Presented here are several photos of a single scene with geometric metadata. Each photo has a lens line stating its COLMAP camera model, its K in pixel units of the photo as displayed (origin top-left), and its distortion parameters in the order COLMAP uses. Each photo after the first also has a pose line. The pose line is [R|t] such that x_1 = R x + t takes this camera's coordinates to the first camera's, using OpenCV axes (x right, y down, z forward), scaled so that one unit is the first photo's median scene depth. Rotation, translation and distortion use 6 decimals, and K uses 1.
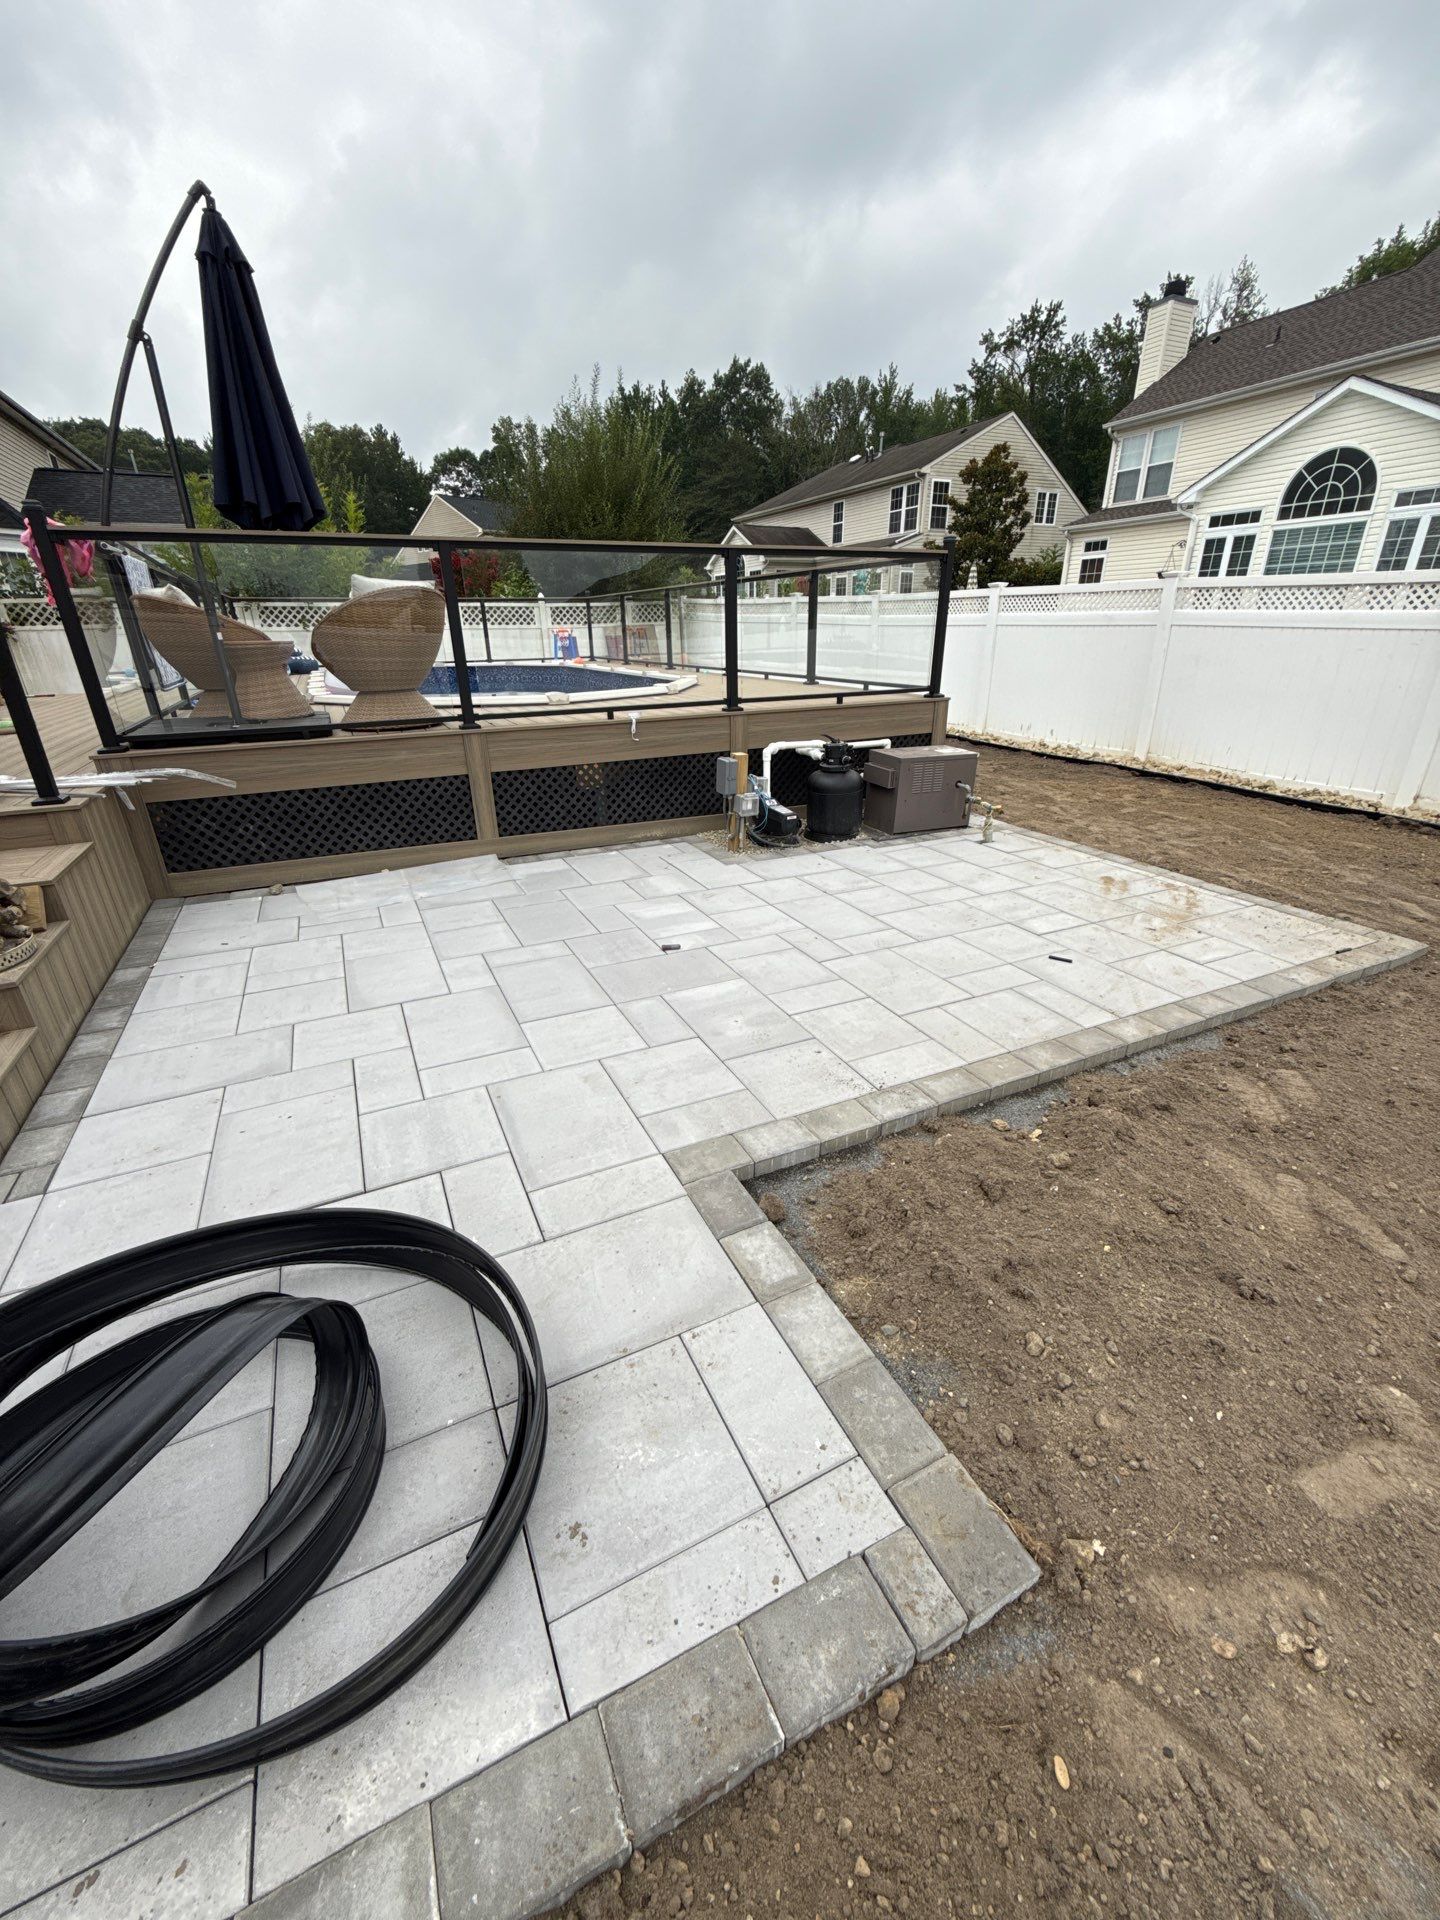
lens RADIAL K [[763.6, 0, 708.6], [0, 763.6, 946.8], [0, 0, 1]] dist [-0.000303, 0.000185]
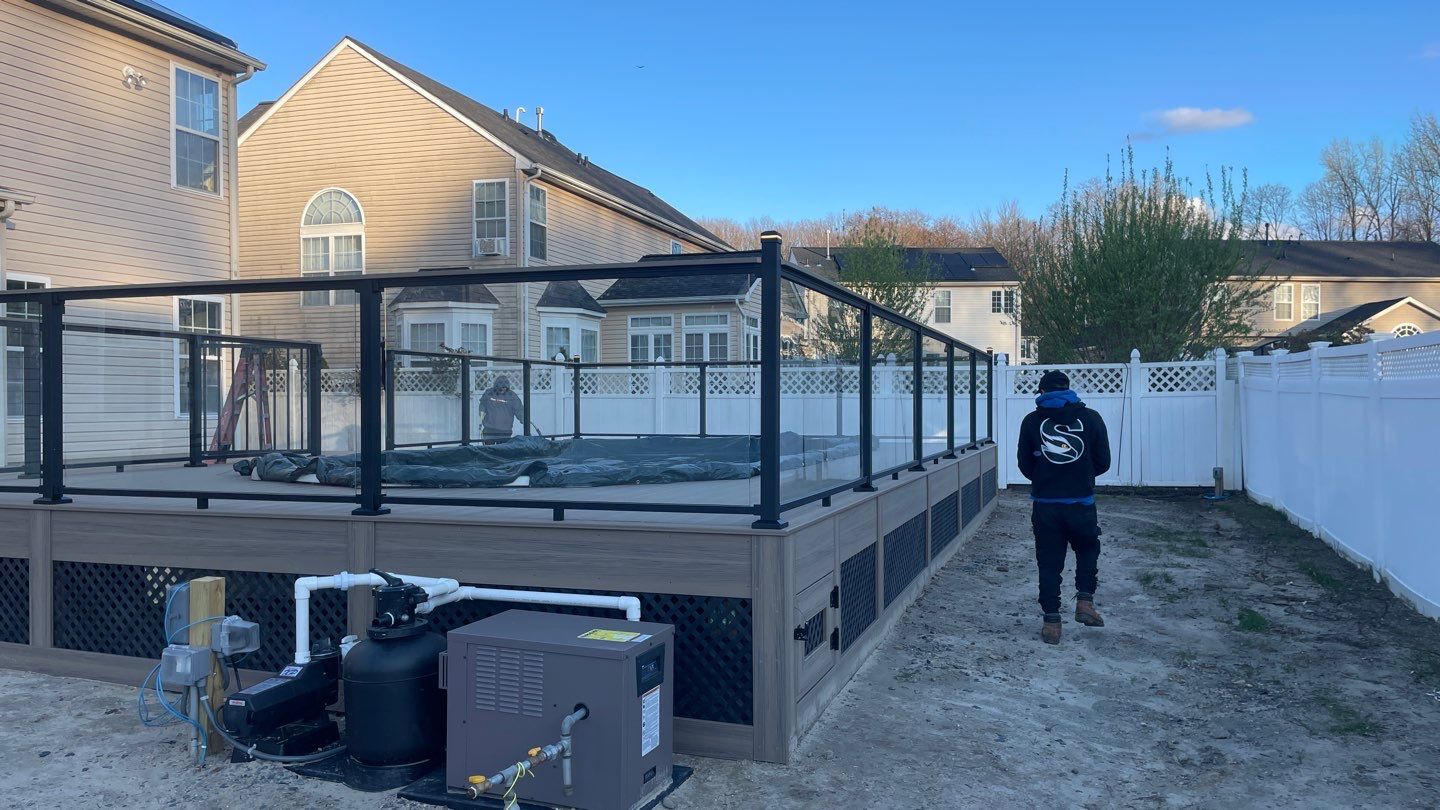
lens RADIAL K [[1074.2, 0, 723.1], [0, 1074.2, 410.2], [0, 0, 1]] dist [0.054108, -0.019066]
pose [[0.717018, 0.018274, -0.696815, 1.106563], [-0.280152, 0.922920, -0.264071, -0.308859], [0.638279, 0.384558, 0.666870, 0.744102]]
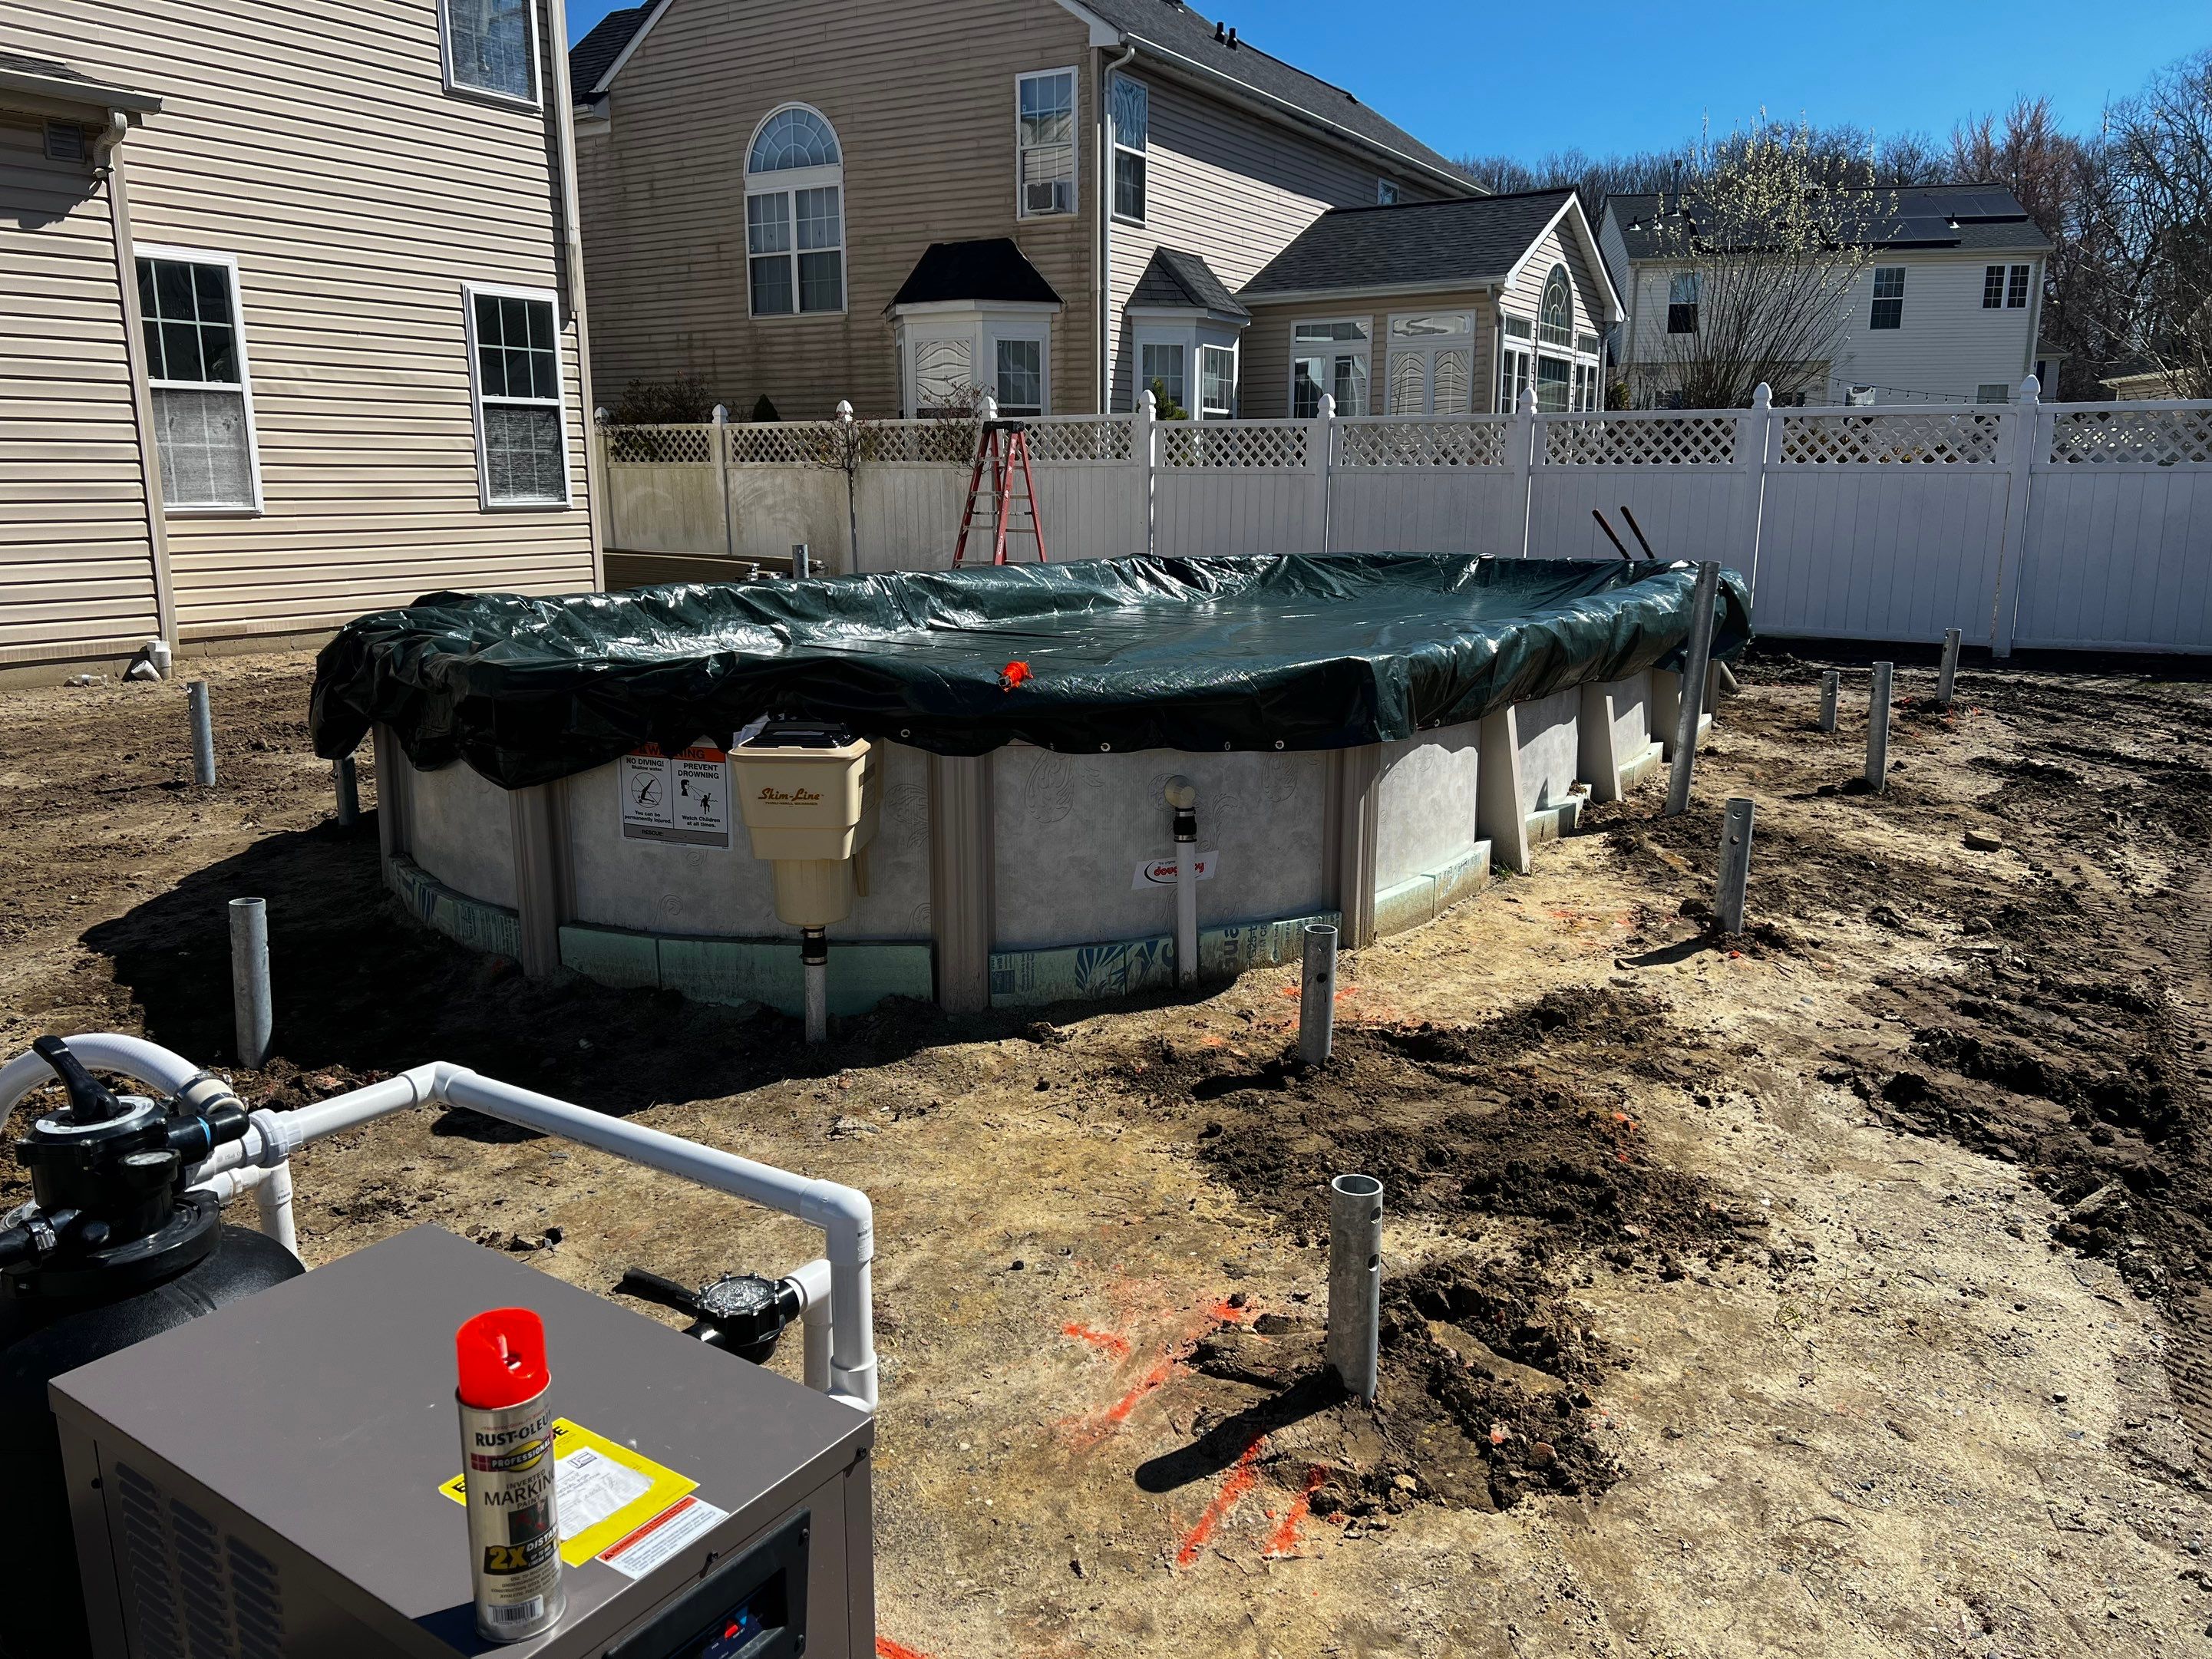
lens RADIAL K [[1647.6, 0, 1108.7], [0, 1647.6, 819.1], [0, 0, 1]] dist [0.027634, -0.018147]
pose [[0.549983, 0.183846, -0.814690, 0.733231], [-0.332551, 0.943013, -0.011696, -0.508231], [0.766113, 0.277359, 0.579779, 1.194906]]
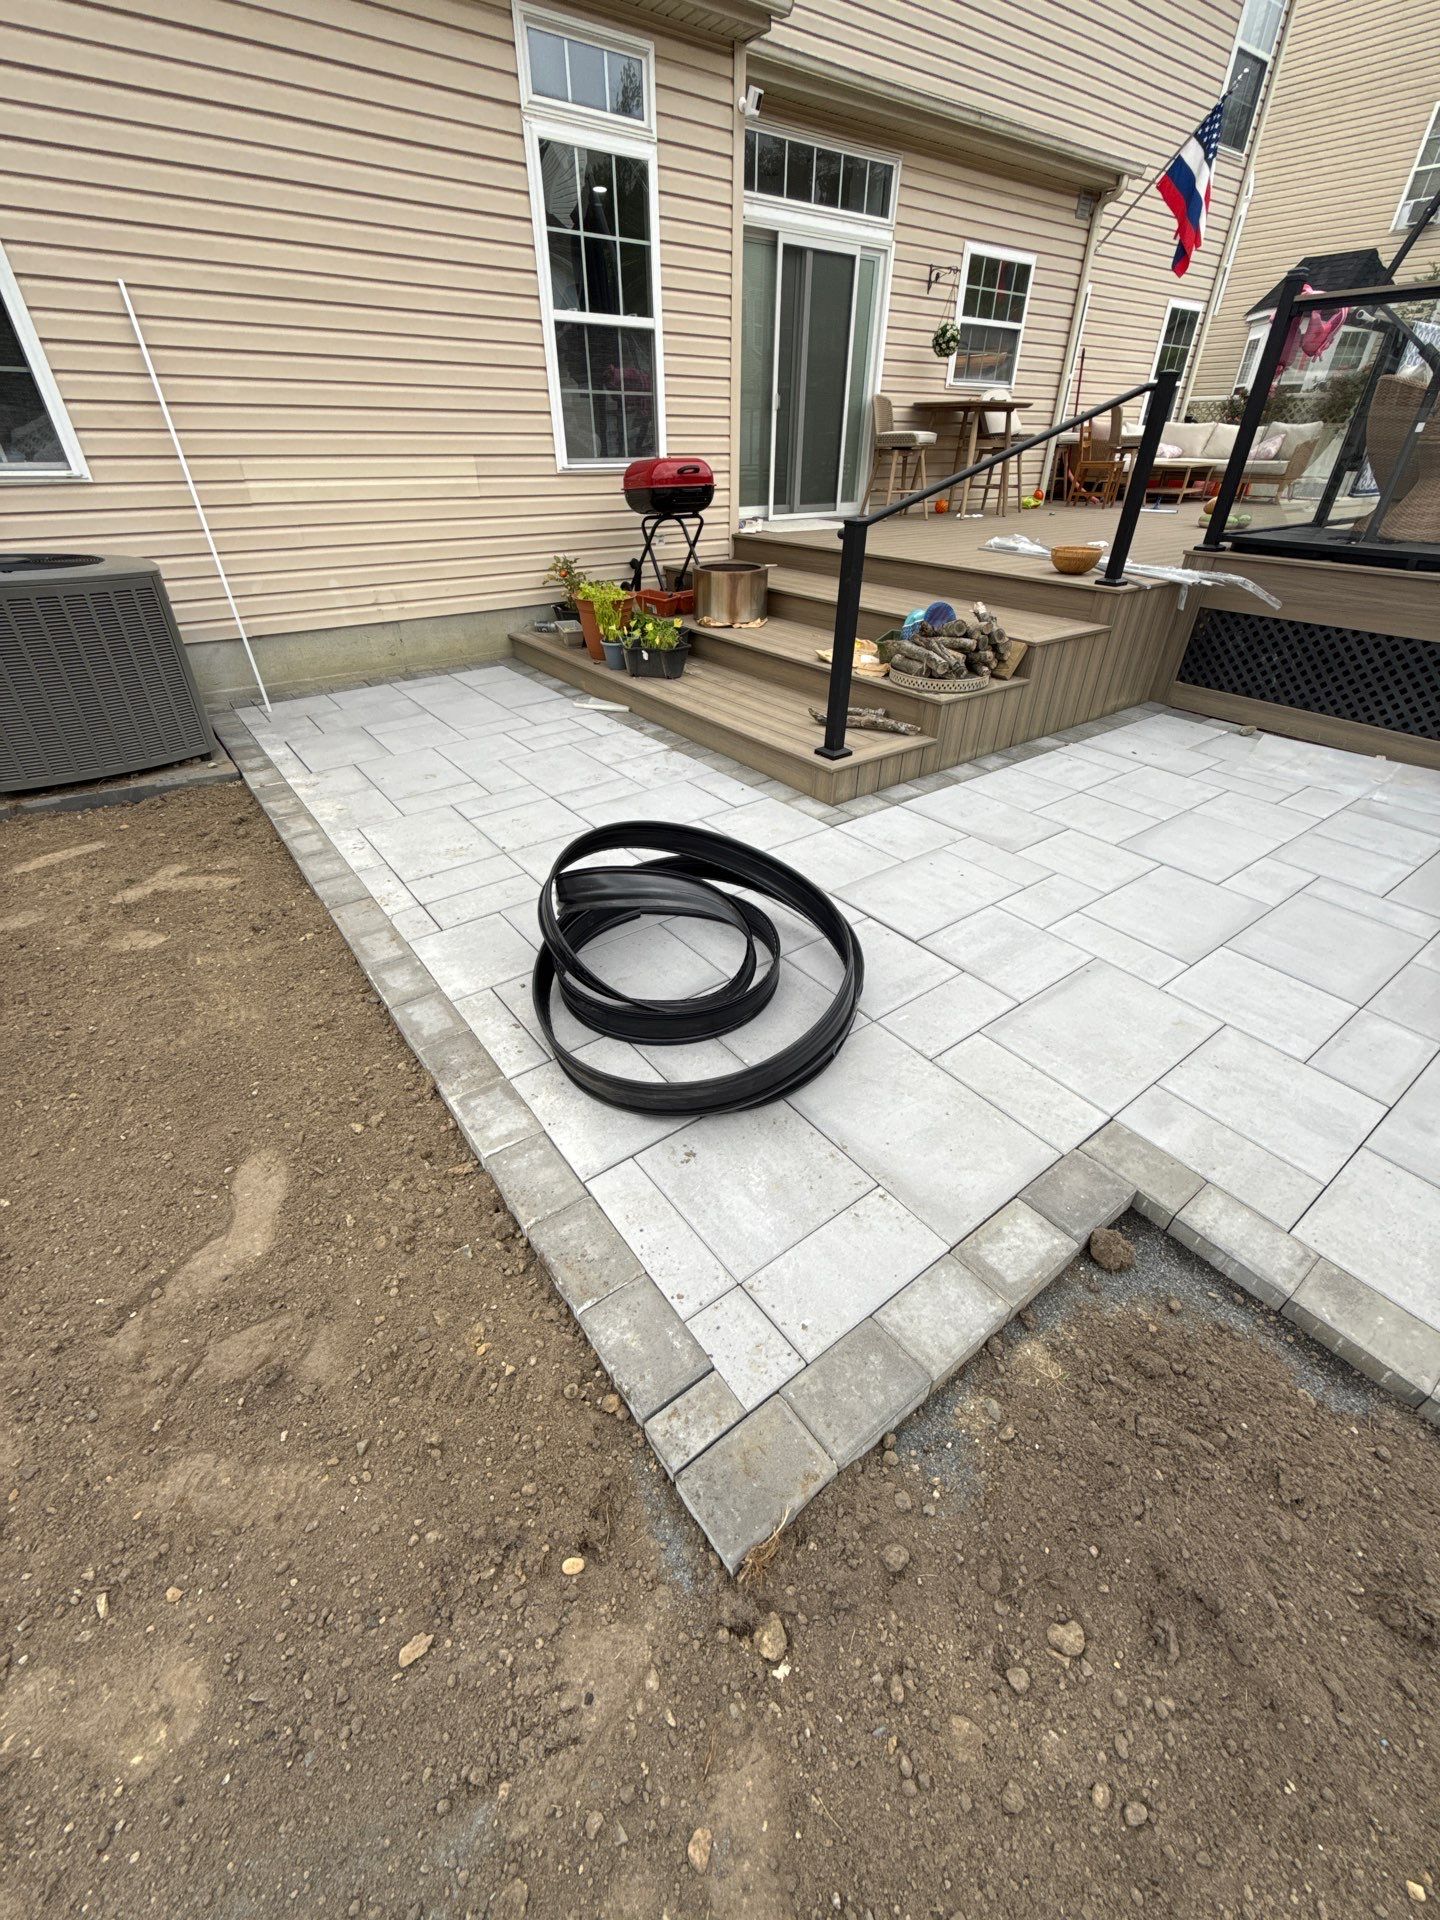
lens RADIAL K [[763.6, 0, 730.8], [0, 763.6, 953.9], [0, 0, 1]] dist [-0.000303, 0.000185]
pose [[0.202321, 0.562201, -0.801870, 0.212795], [-0.385636, 0.798385, 0.462457, -0.046963], [0.900195, 0.215665, 0.378335, 0.145068]]
